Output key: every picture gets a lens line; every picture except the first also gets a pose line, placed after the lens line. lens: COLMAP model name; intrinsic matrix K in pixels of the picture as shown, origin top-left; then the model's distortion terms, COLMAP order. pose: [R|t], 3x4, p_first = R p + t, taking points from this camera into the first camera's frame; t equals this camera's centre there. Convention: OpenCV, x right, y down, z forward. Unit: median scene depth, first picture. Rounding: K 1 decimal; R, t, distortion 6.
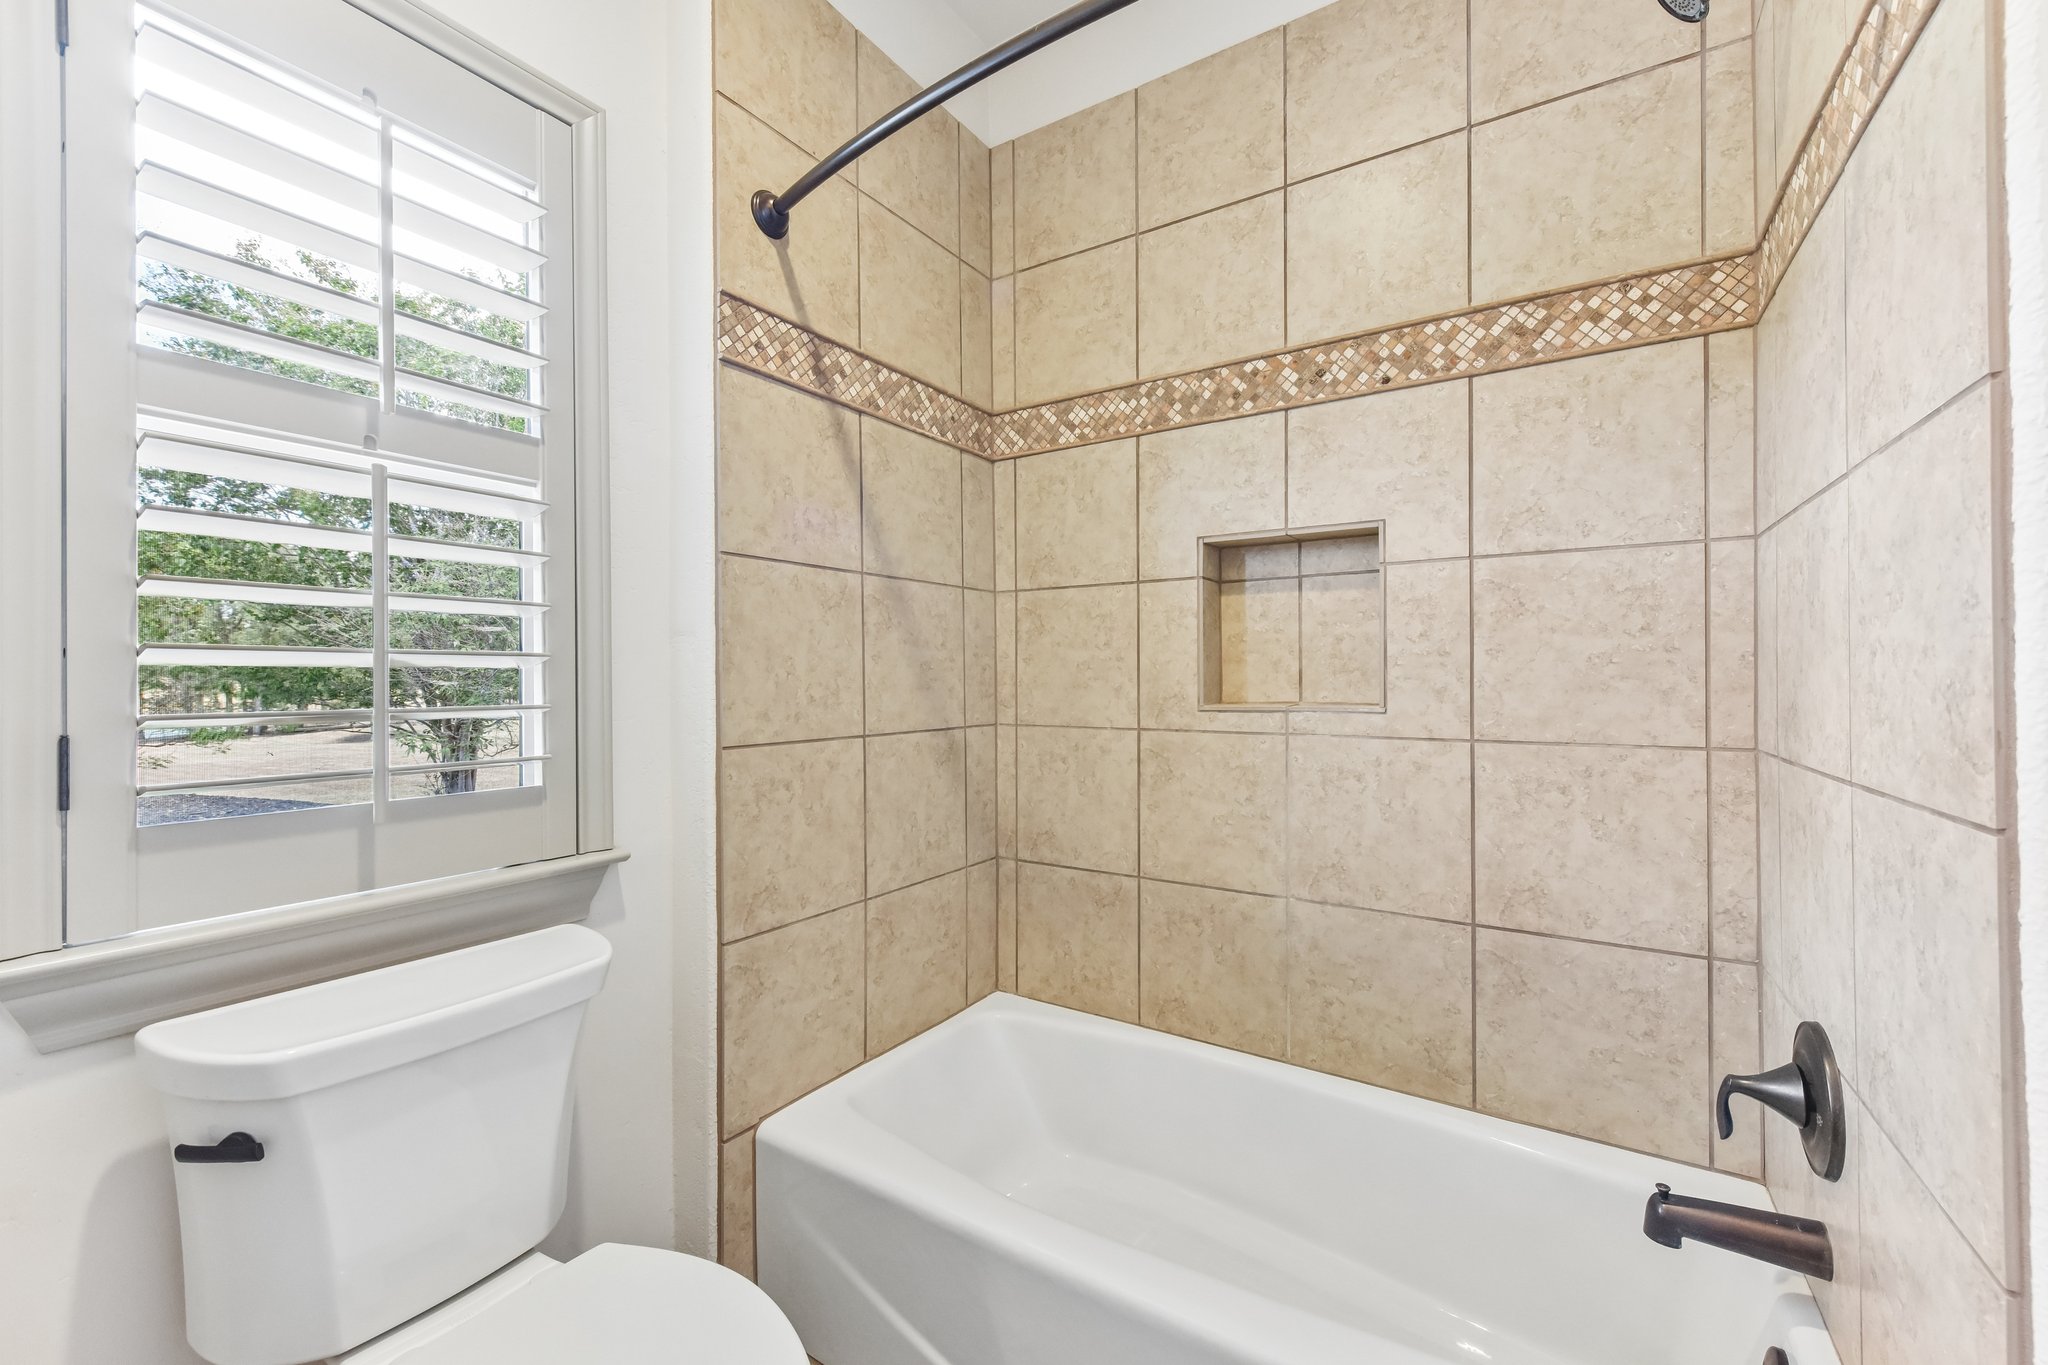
lens RADIAL K [[810.2, 0, 1030.8], [0, 810.2, 679.6], [0, 0, 1]] dist [0.007151, -0.001918]
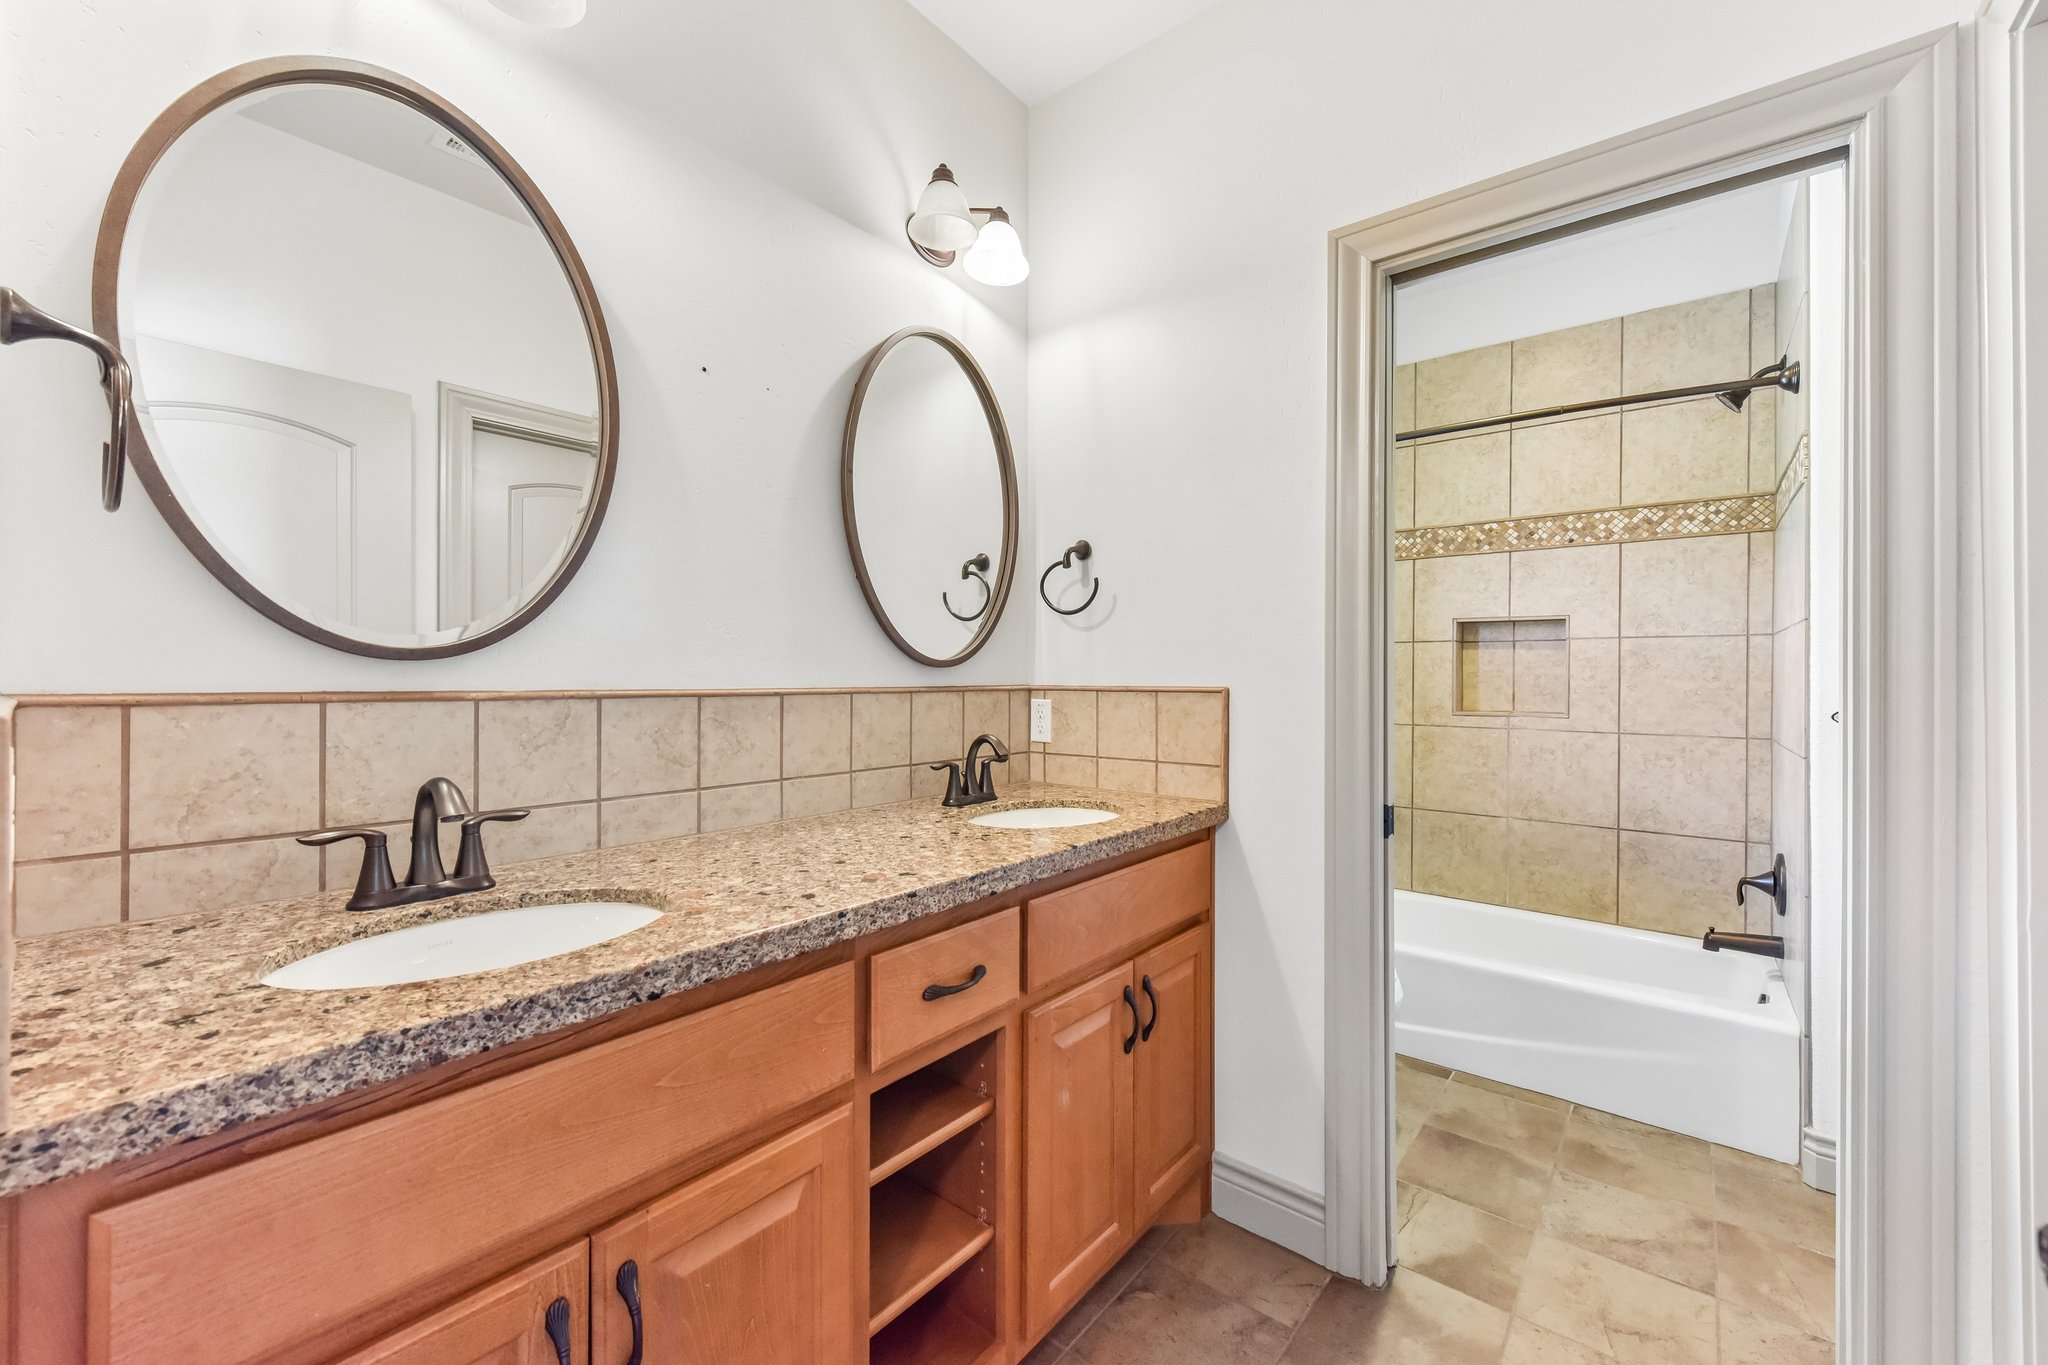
lens RADIAL K [[810.2, 0, 1019.0], [0, 810.2, 681.2], [0, 0, 1]] dist [0.007151, -0.001918]
pose [[0.993729, 0.008980, -0.111456, -0.641991], [-0.008164, 0.999936, 0.007771, -0.050415], [0.111518, -0.006812, 0.993739, -1.049196]]
